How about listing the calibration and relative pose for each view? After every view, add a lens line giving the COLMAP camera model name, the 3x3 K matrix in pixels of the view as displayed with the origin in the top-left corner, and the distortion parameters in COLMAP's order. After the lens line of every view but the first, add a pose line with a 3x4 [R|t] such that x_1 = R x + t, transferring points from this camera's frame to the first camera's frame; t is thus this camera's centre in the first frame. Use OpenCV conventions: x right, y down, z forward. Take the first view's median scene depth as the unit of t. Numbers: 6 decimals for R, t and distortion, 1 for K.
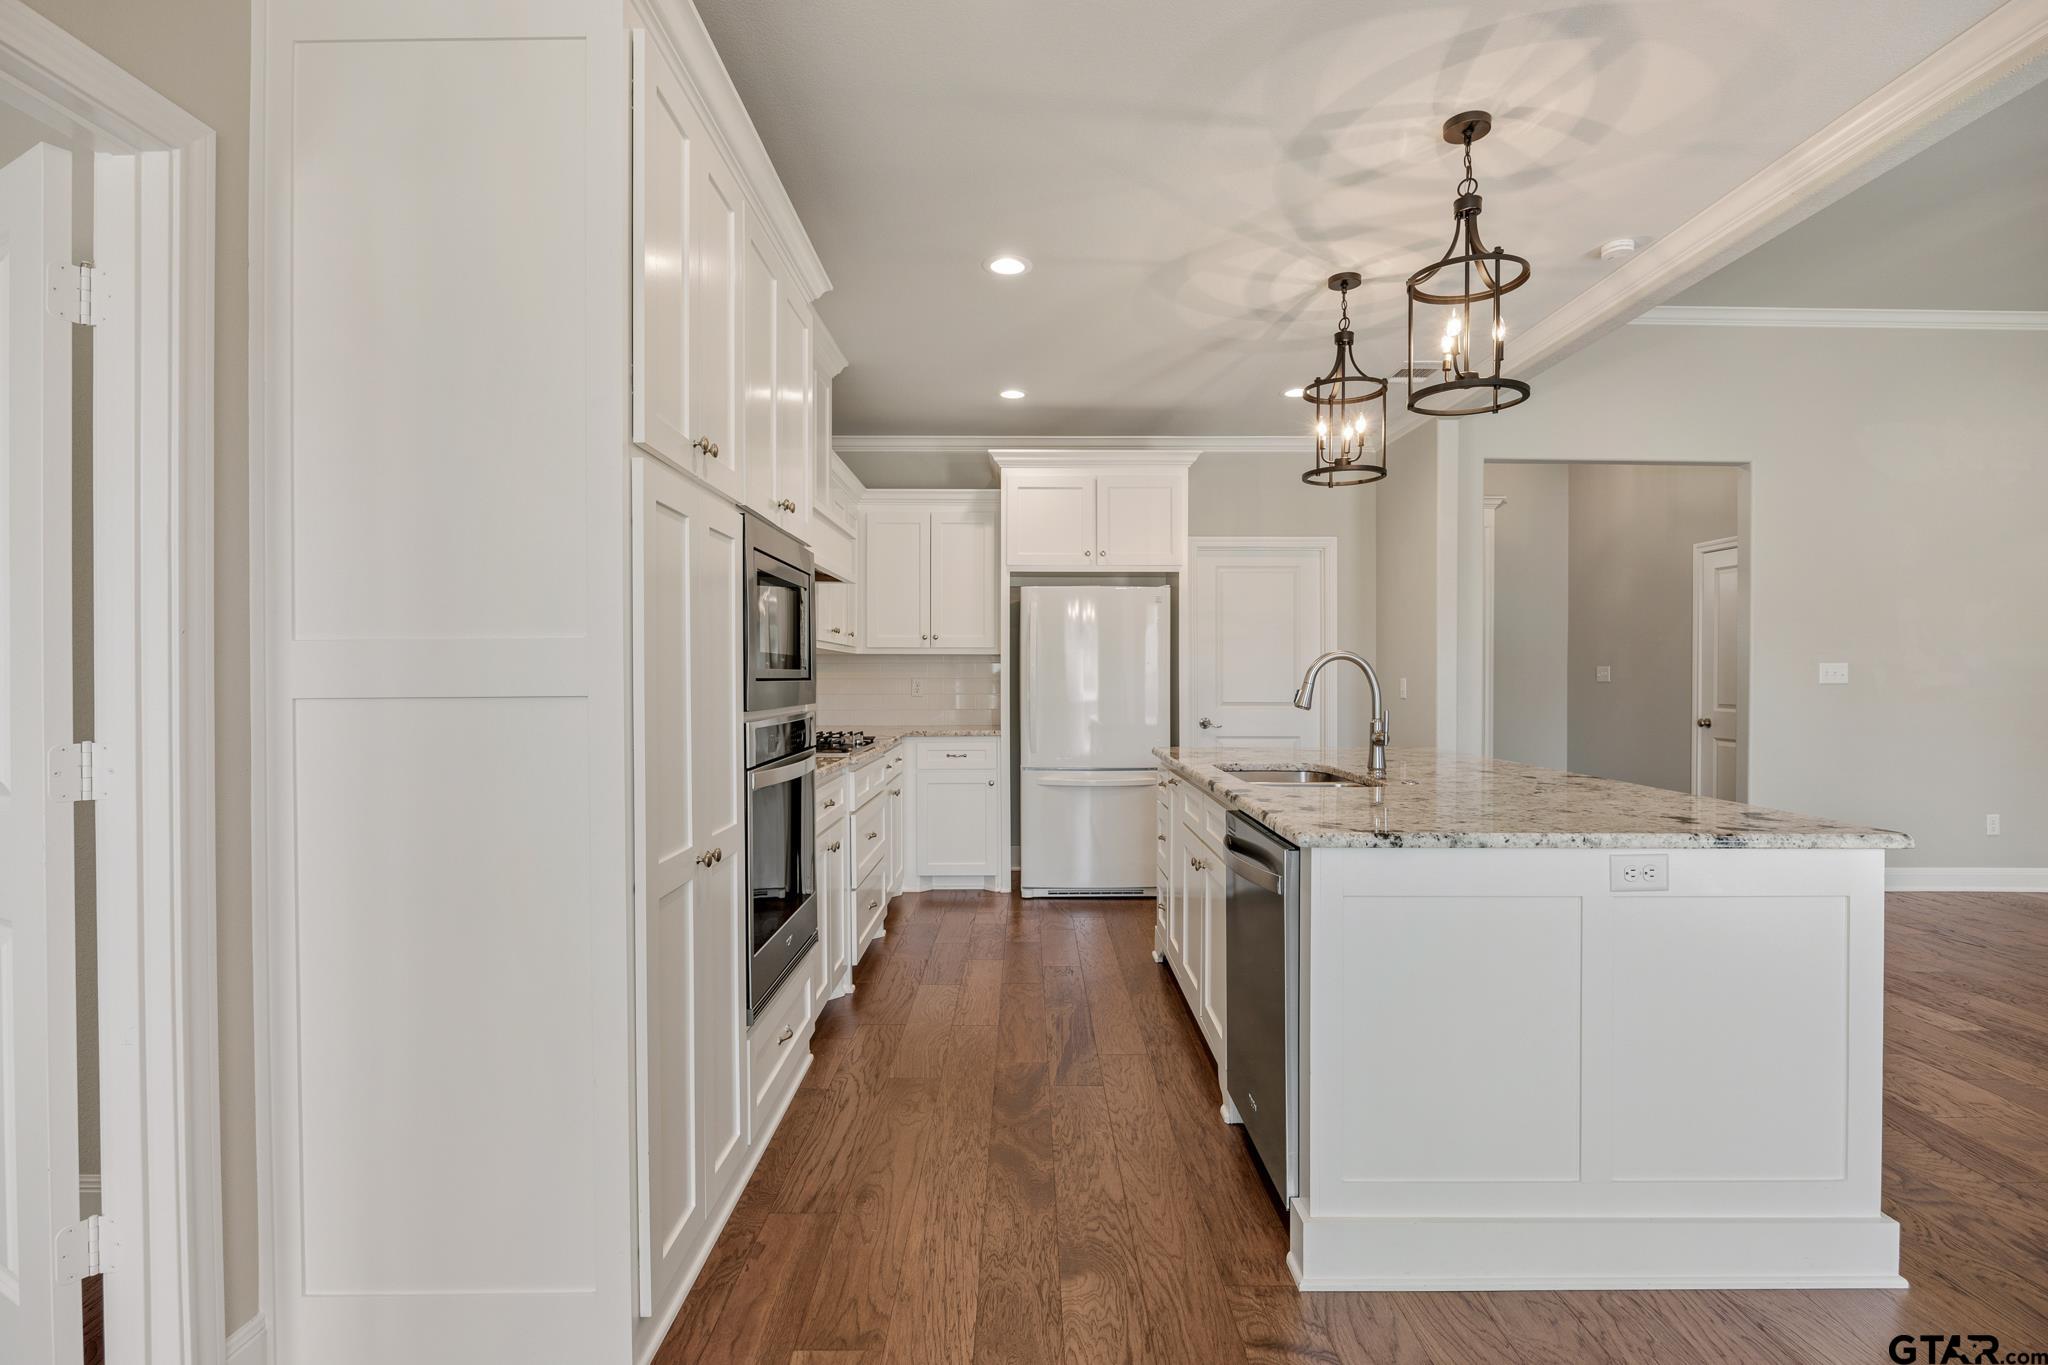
lens RADIAL K [[956.5, 0, 1024.0], [0, 956.5, 682.5], [0, 0, 1]] dist [0.000848, 0.000322]
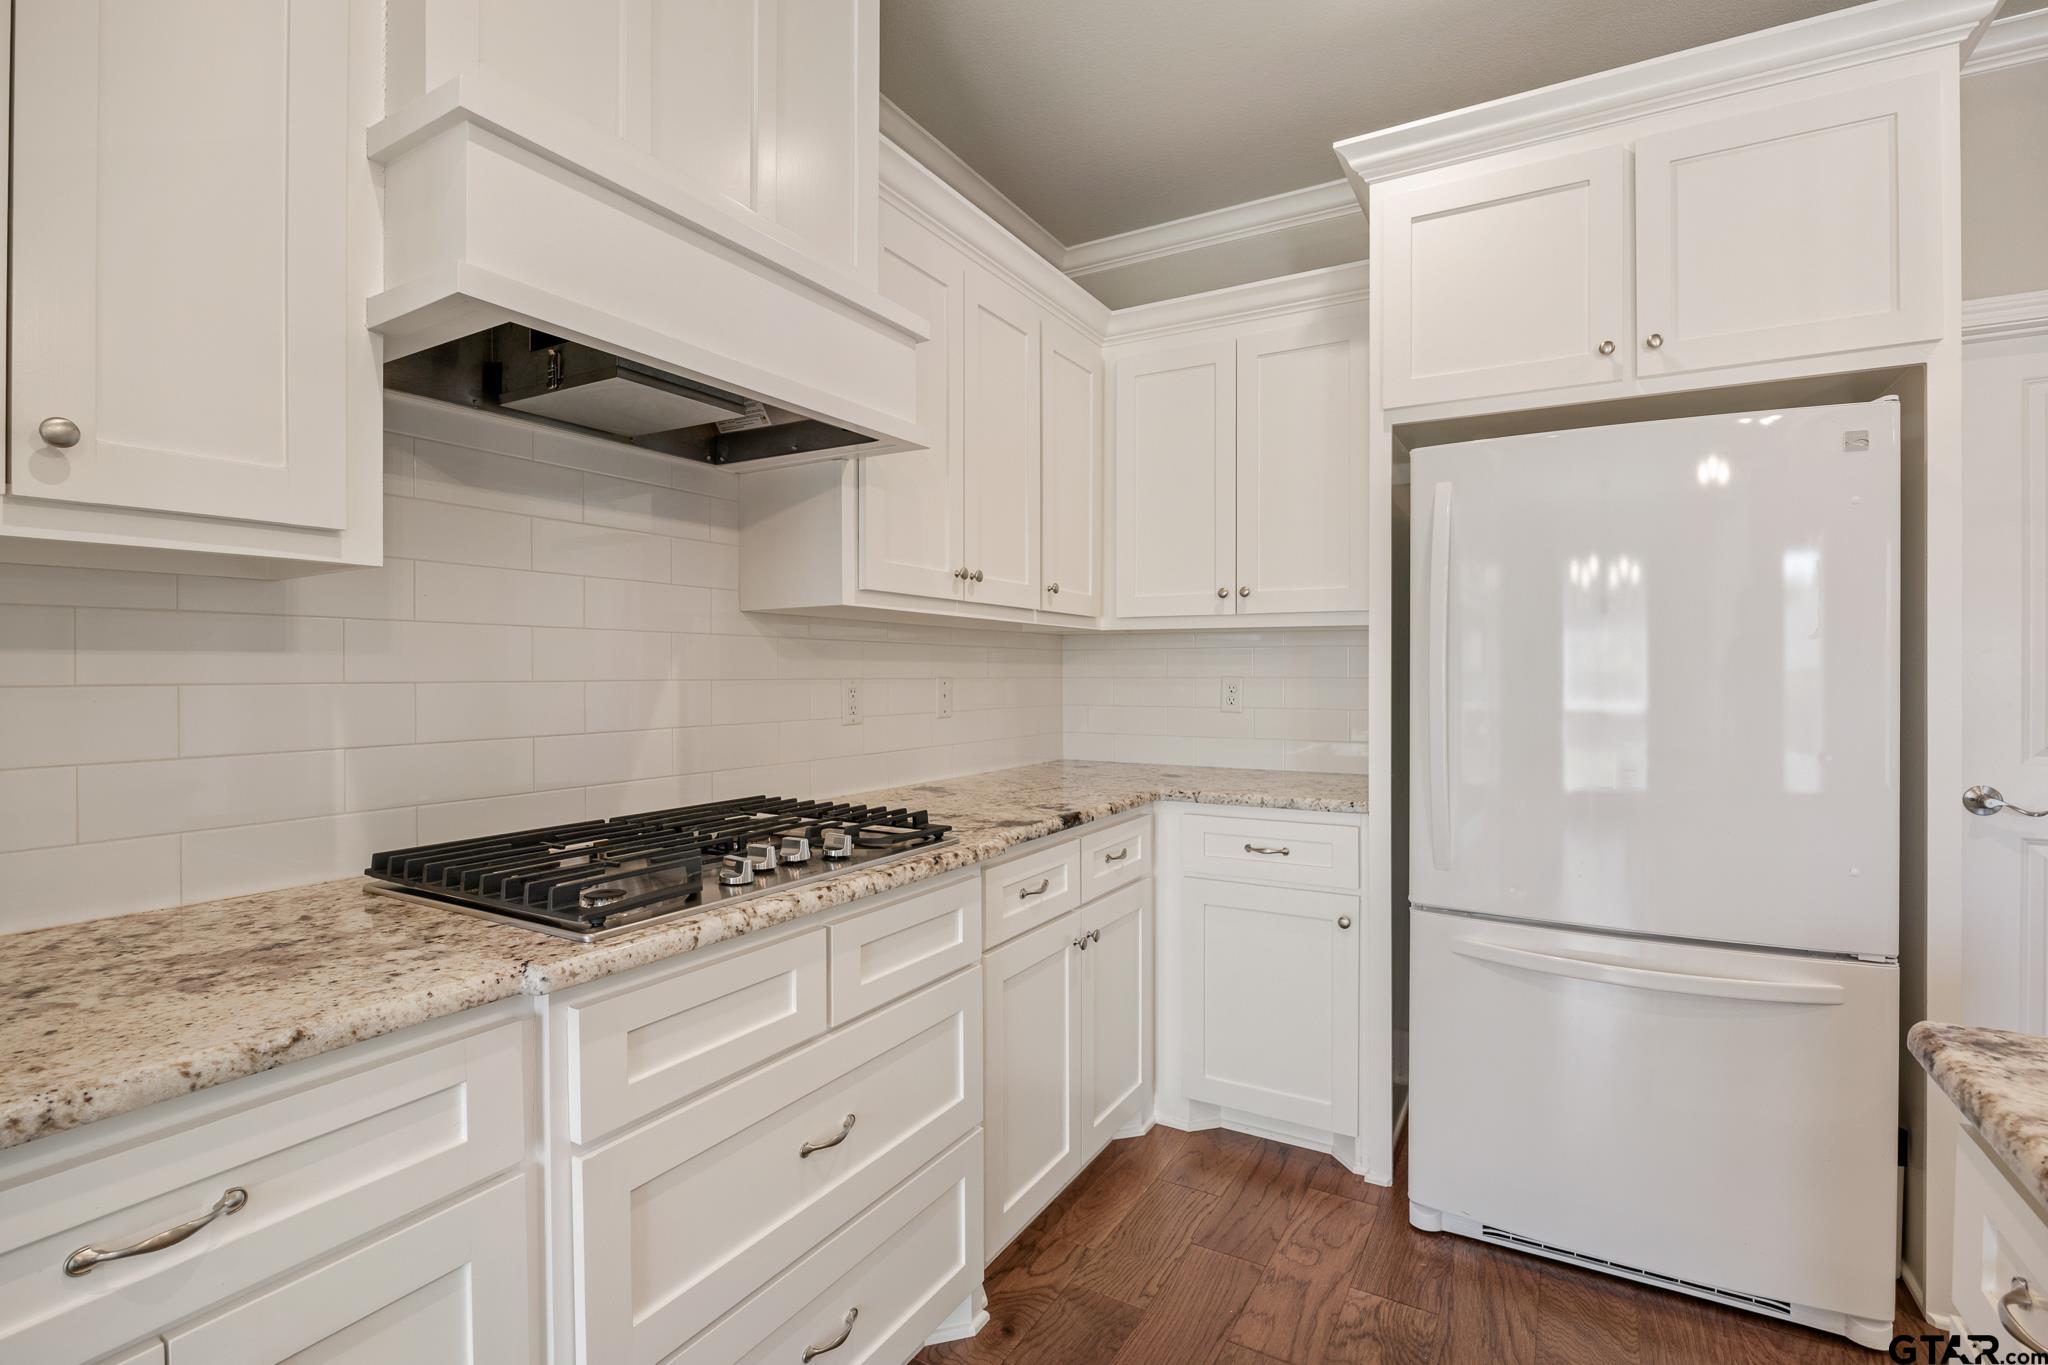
lens RADIAL K [[930.1, 0, 1022.7], [0, 930.1, 663.4], [0, 0, 1]] dist [-0.001114, 0.000085]
pose [[0.873067, -0.001318, -0.487599, 0.043435], [-0.007122, 0.999855, -0.015455, -0.003212], [0.487549, 0.016966, 0.872931, 0.559719]]
